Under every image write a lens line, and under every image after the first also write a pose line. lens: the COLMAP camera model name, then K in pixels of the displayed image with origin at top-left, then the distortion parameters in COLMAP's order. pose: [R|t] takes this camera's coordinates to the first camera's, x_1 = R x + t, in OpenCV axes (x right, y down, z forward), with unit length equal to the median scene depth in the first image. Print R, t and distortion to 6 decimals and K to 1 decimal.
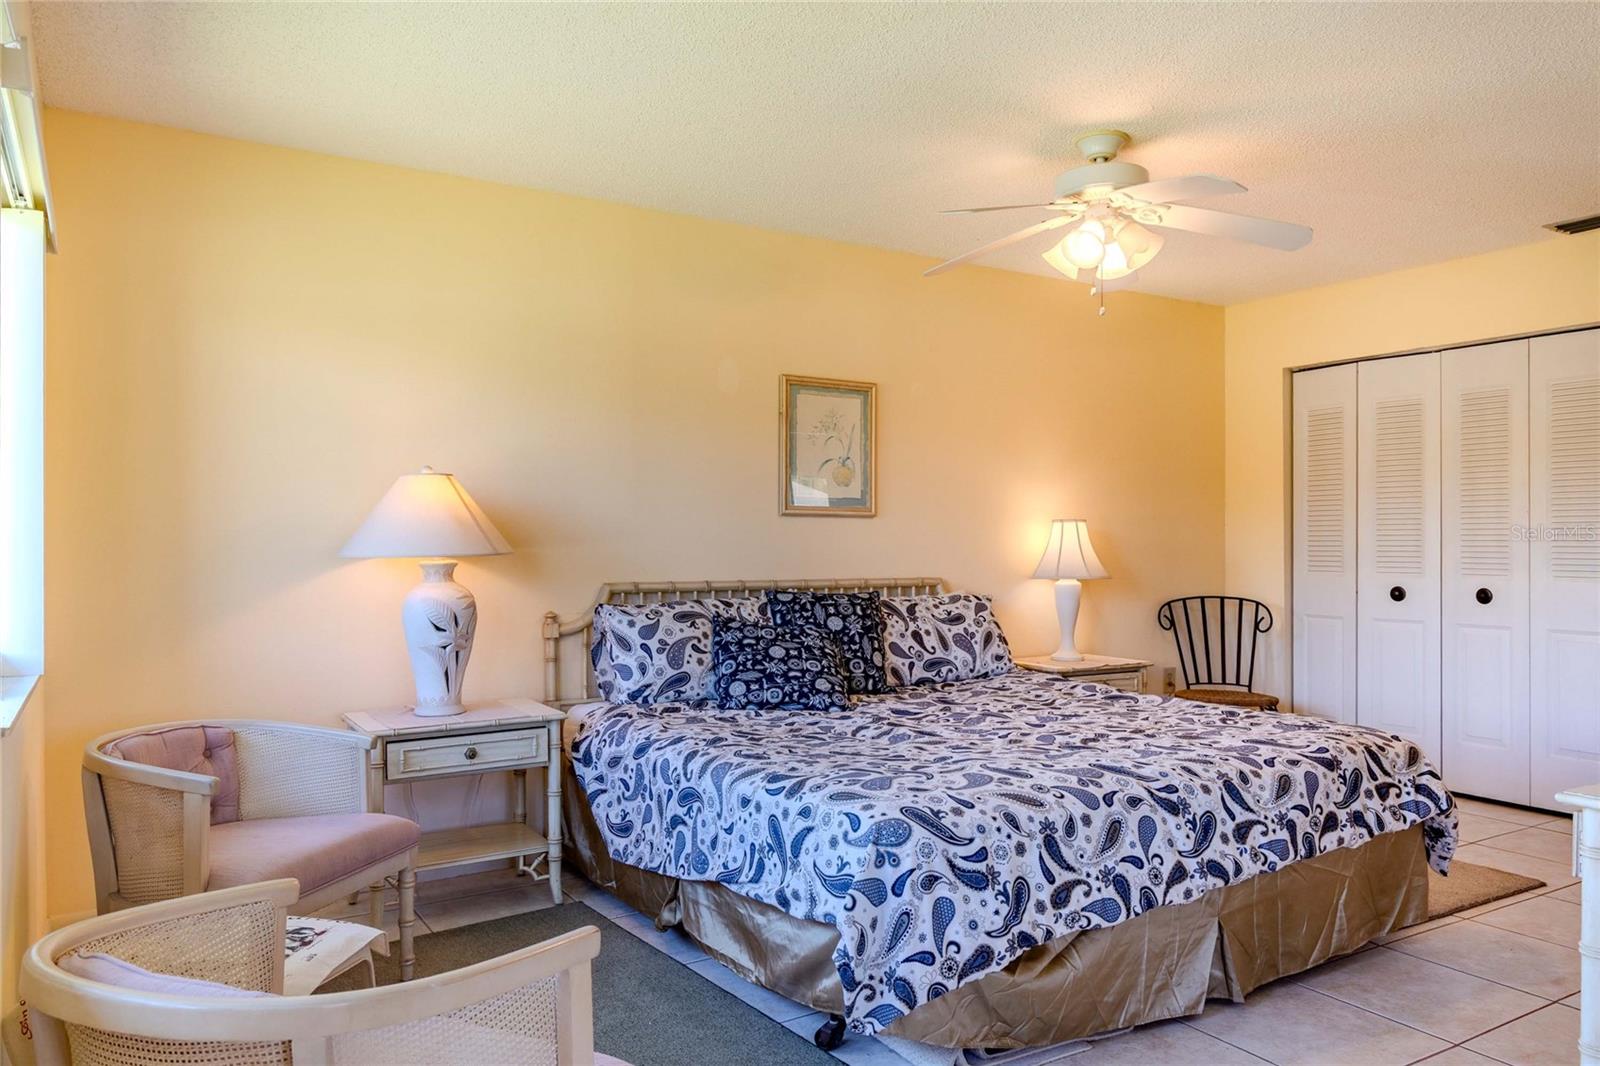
lens RADIAL K [[1107.0, 0, 783.8], [0, 1107.0, 534.5], [0, 0, 1]] dist [0.027476, -0.011166]
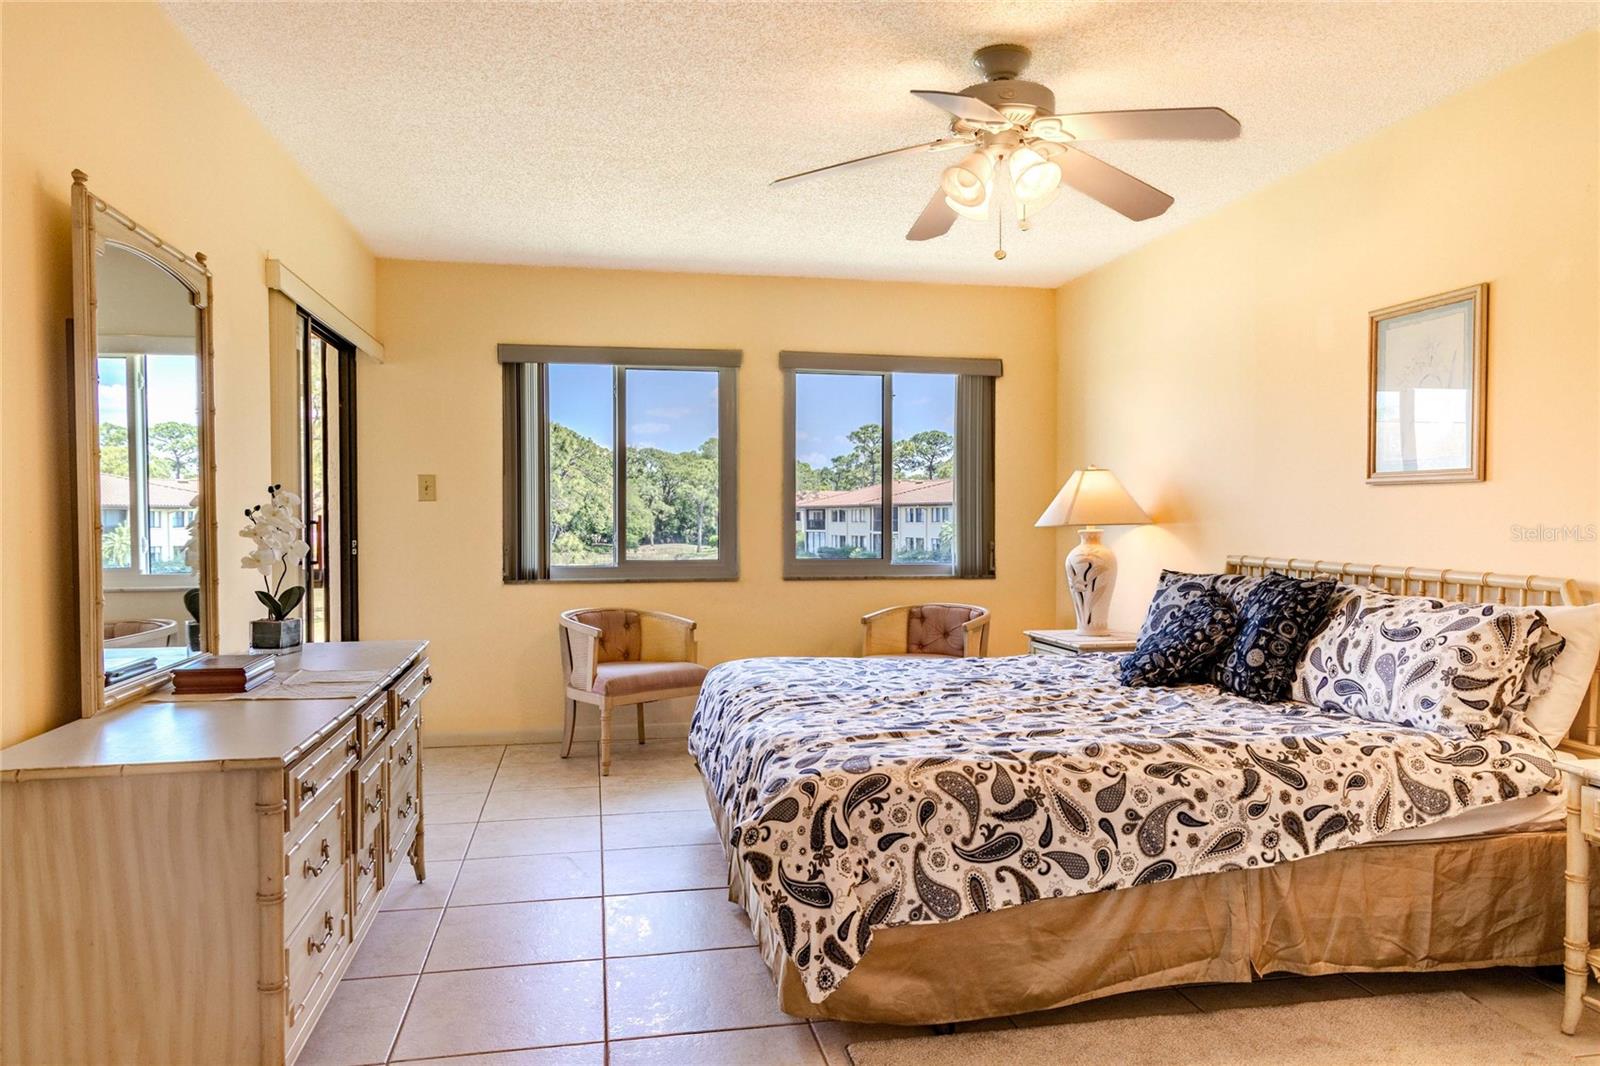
lens RADIAL K [[1068.2, 0, 772.3], [0, 1068.2, 530.1], [0, 0, 1]] dist [0.025084, -0.011342]
pose [[-0.365401, 0.025669, -0.930496, 0.936411], [0.025110, 0.999528, 0.017713, -0.009252], [0.930511, -0.016892, -0.365873, 0.909547]]
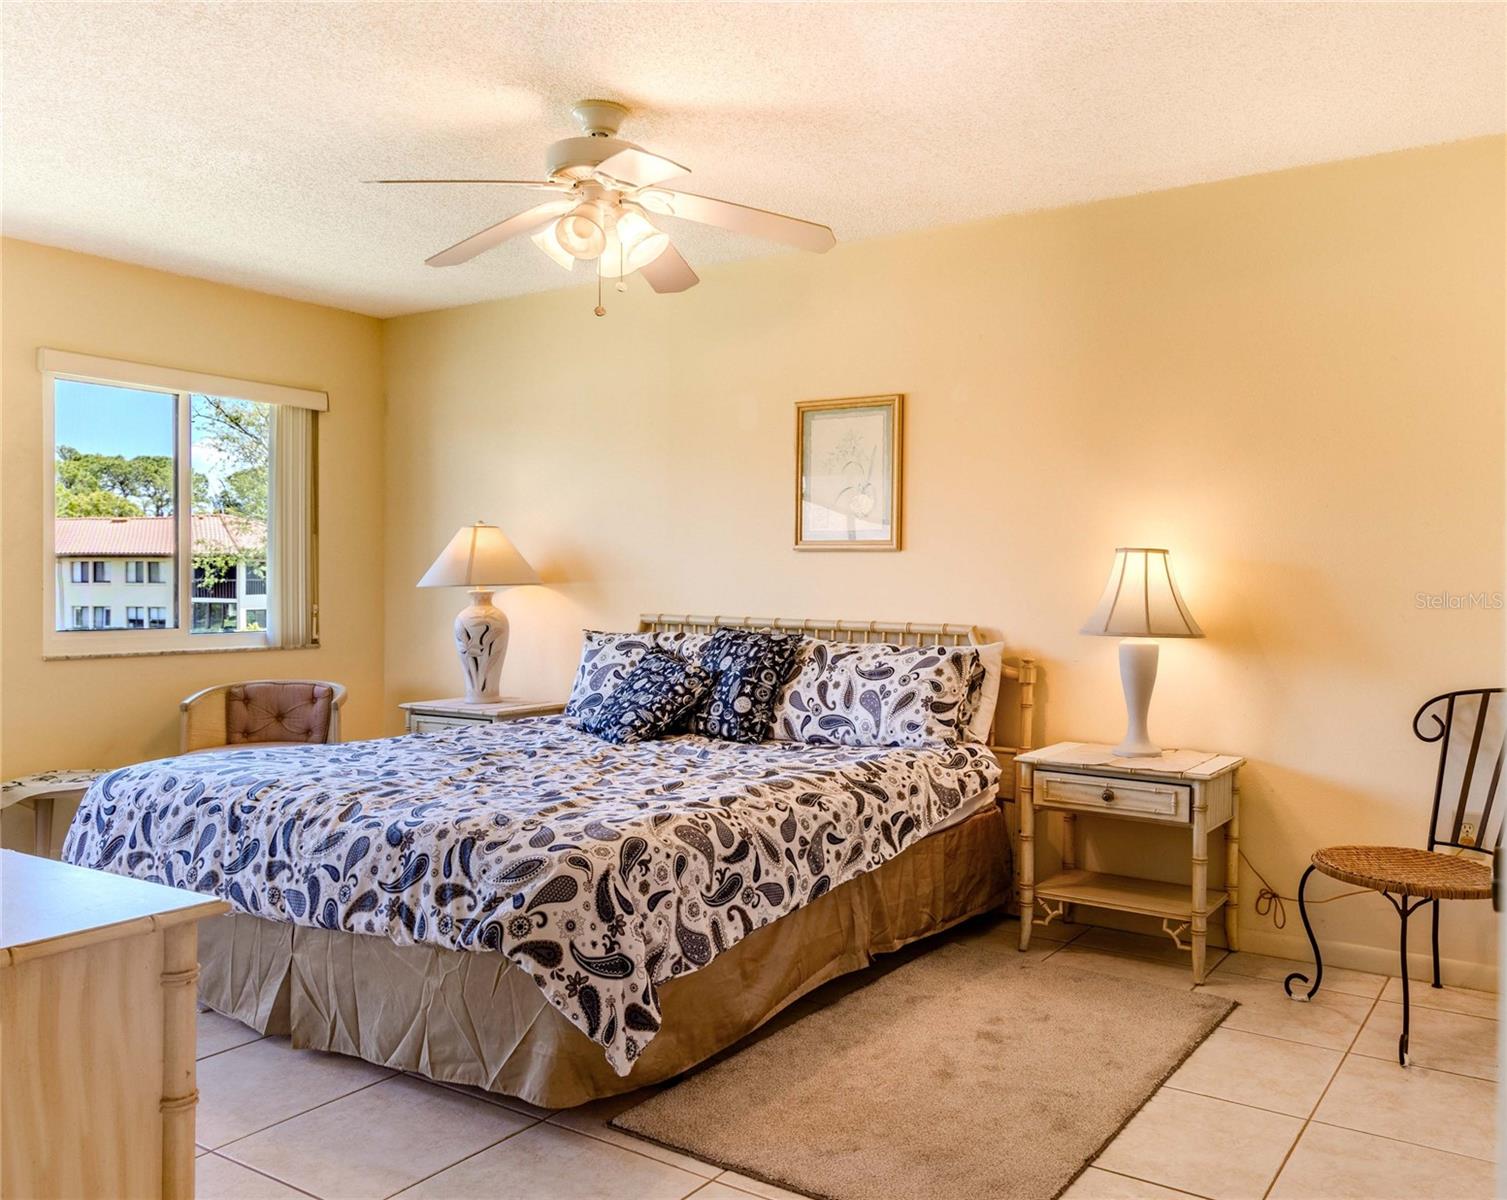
lens RADIAL K [[1273.0, 0, 753.2], [0, 1273.0, 591.2], [0, 0, 1]] dist [0.010493, 0.016162]
pose [[0.412135, 0.024764, -0.910786, 1.020823], [0.008193, 0.999489, 0.030884, -0.017101], [0.911086, -0.020190, 0.411722, 0.534315]]
